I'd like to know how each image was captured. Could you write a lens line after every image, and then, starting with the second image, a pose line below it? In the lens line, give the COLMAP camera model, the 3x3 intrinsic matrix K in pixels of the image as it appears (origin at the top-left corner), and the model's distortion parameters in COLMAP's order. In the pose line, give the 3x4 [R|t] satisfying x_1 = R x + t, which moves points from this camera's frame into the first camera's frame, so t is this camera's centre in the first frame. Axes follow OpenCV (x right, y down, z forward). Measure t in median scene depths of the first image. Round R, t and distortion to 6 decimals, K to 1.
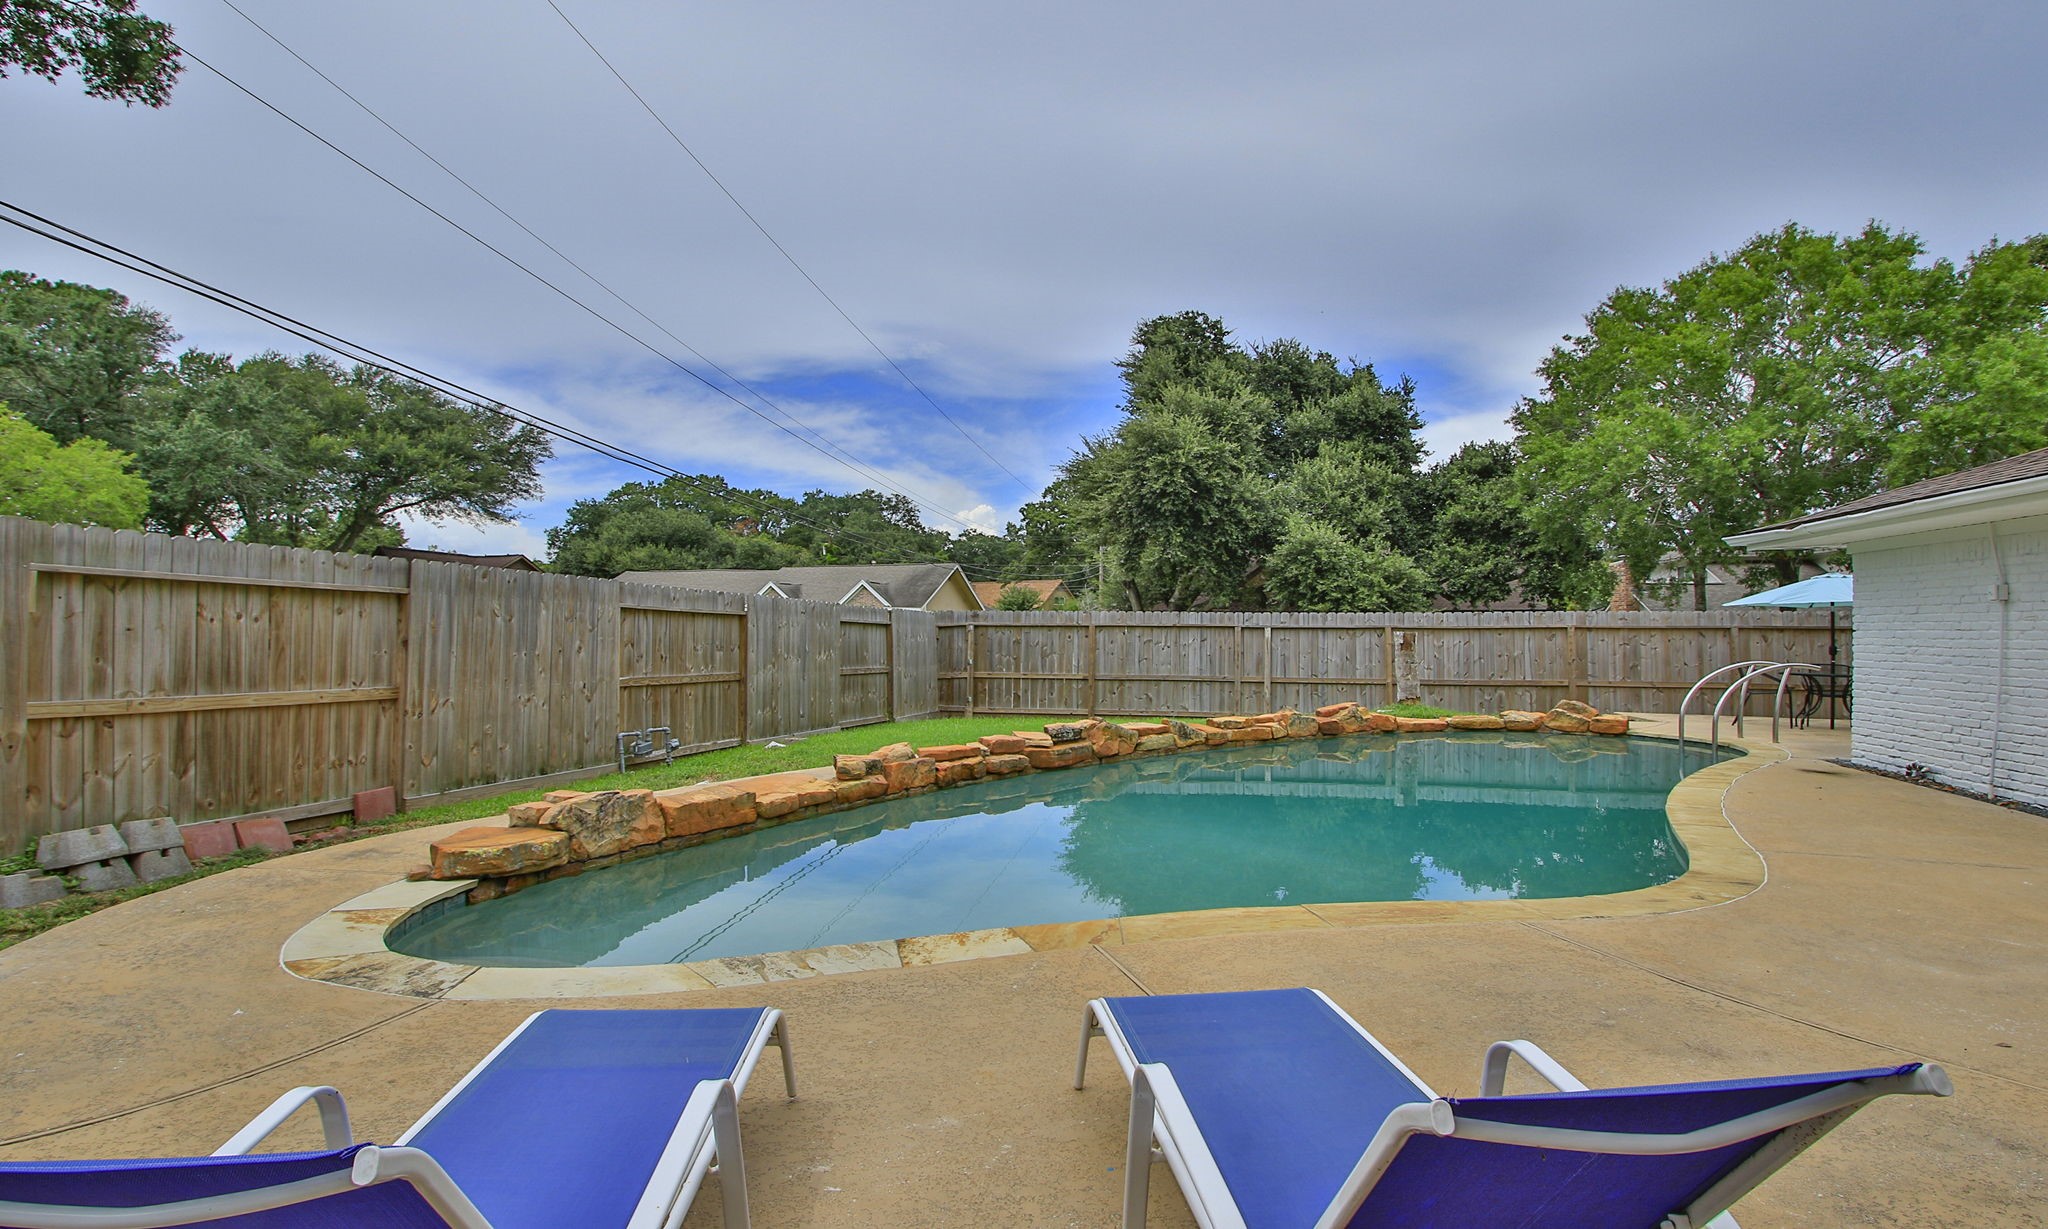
lens RADIAL K [[947.8, 0, 1056.8], [0, 947.8, 638.1], [0, 0, 1]] dist [-0.005386, 0.000433]
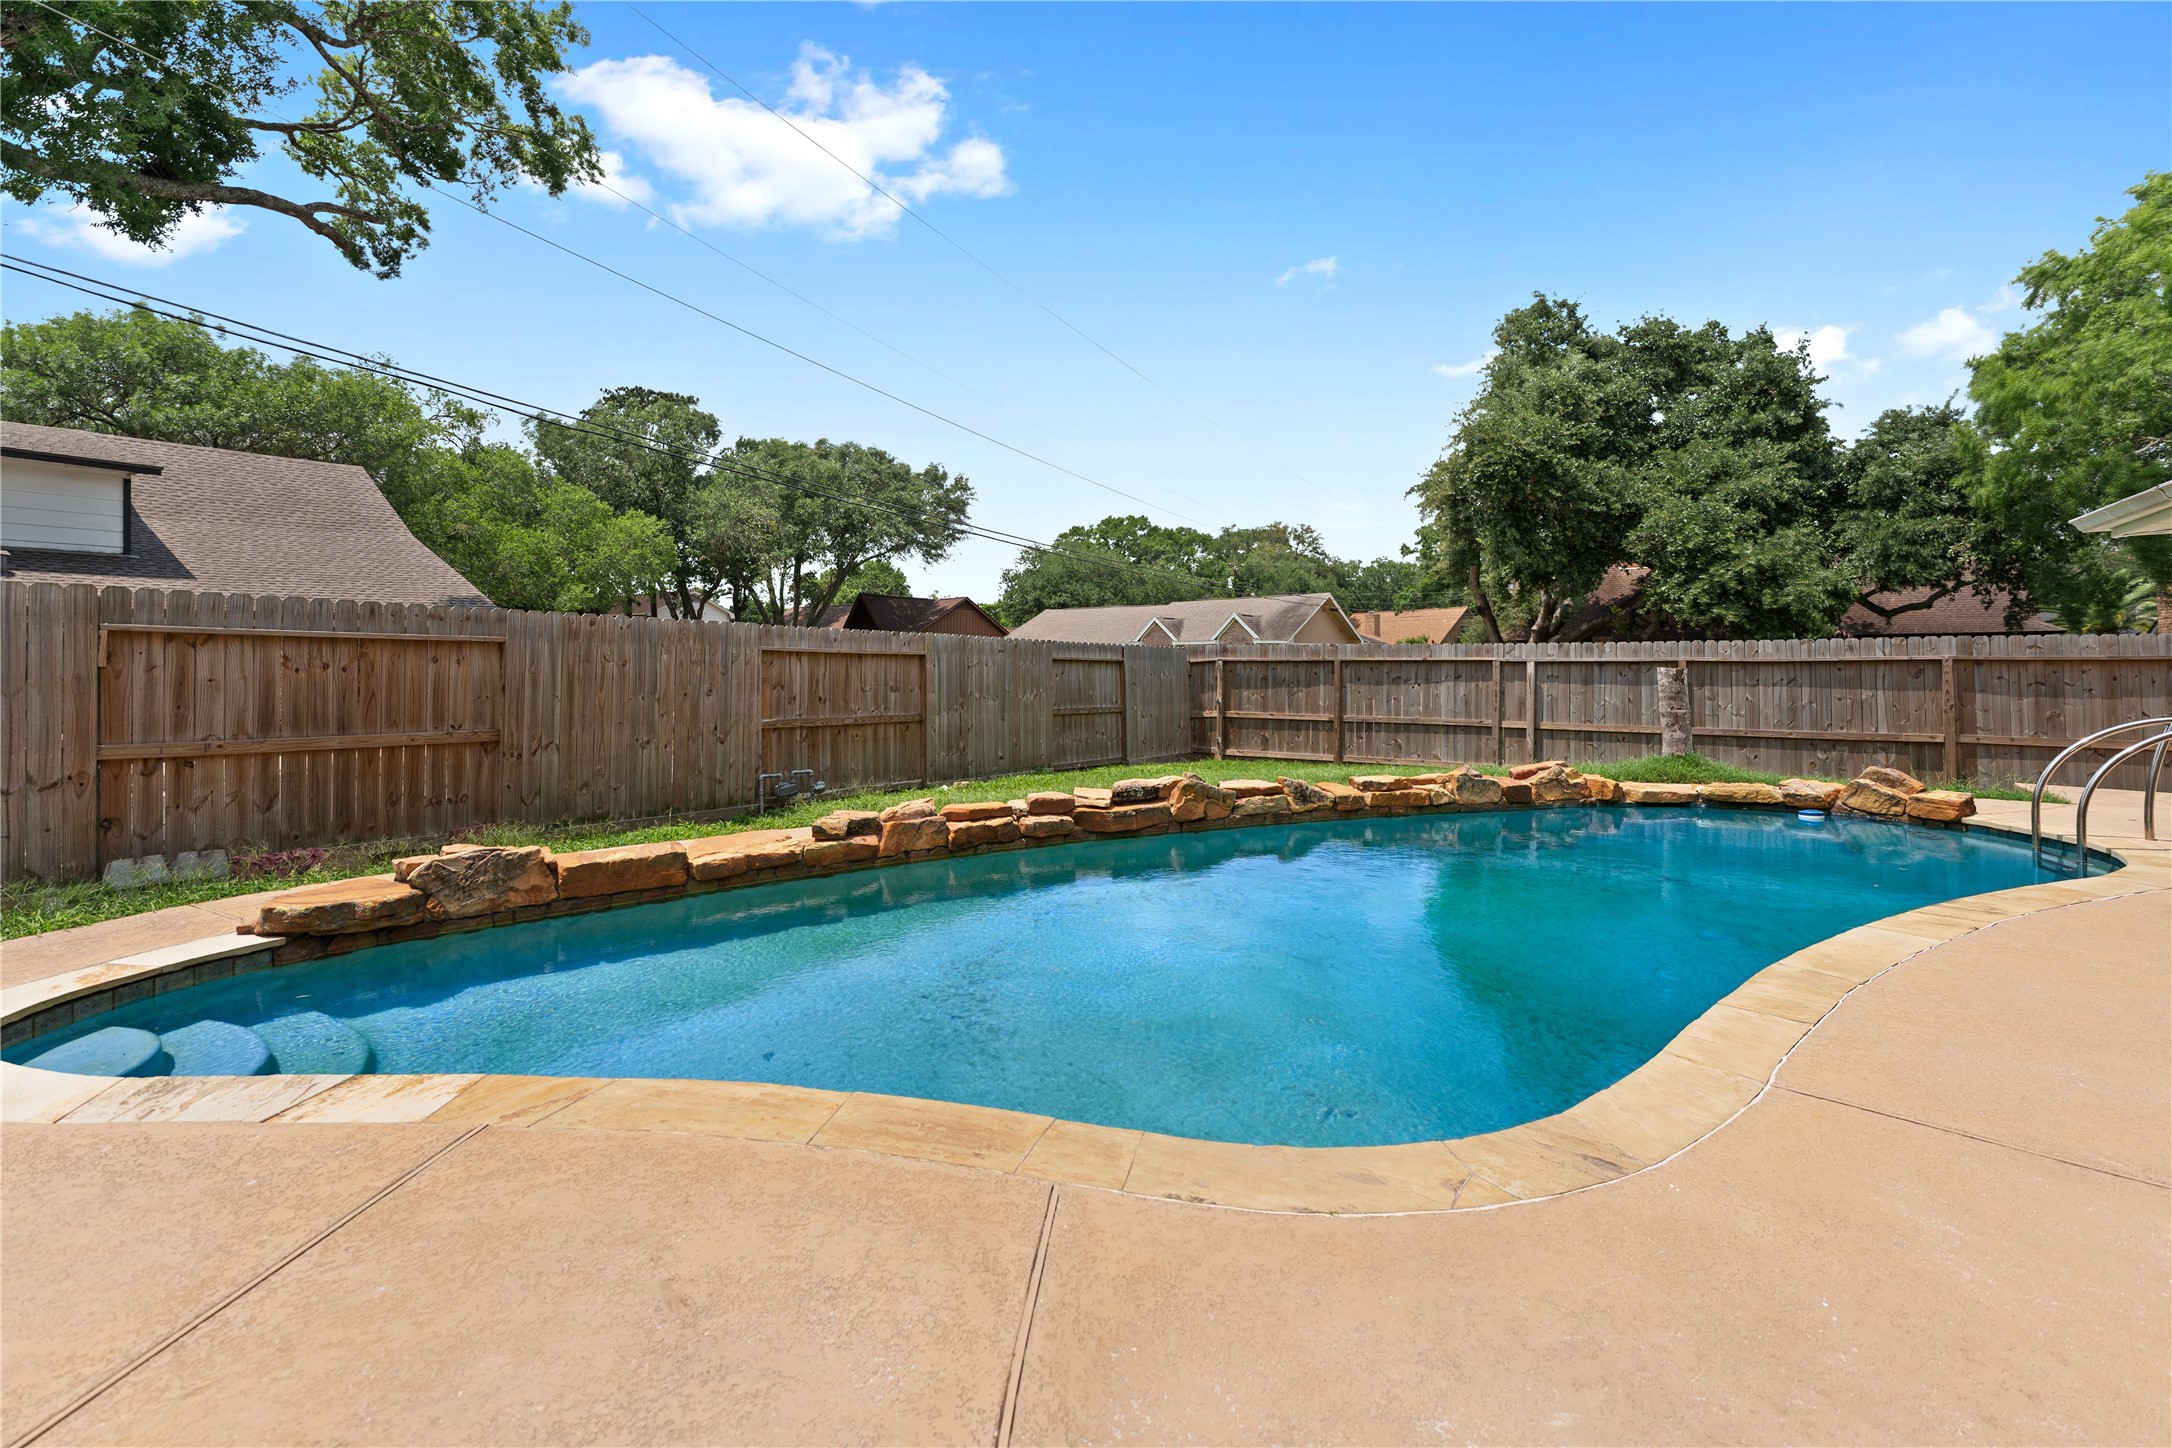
lens RADIAL K [[953.4, 0, 1205.3], [0, 953.4, 651.7], [0, 0, 1]] dist [0.008034, -0.003059]
pose [[0.949181, -0.009985, -0.314572, 0.340260], [0.004573, 0.999829, -0.017936, -0.011399], [0.314697, 0.015586, 0.949064, 0.194548]]
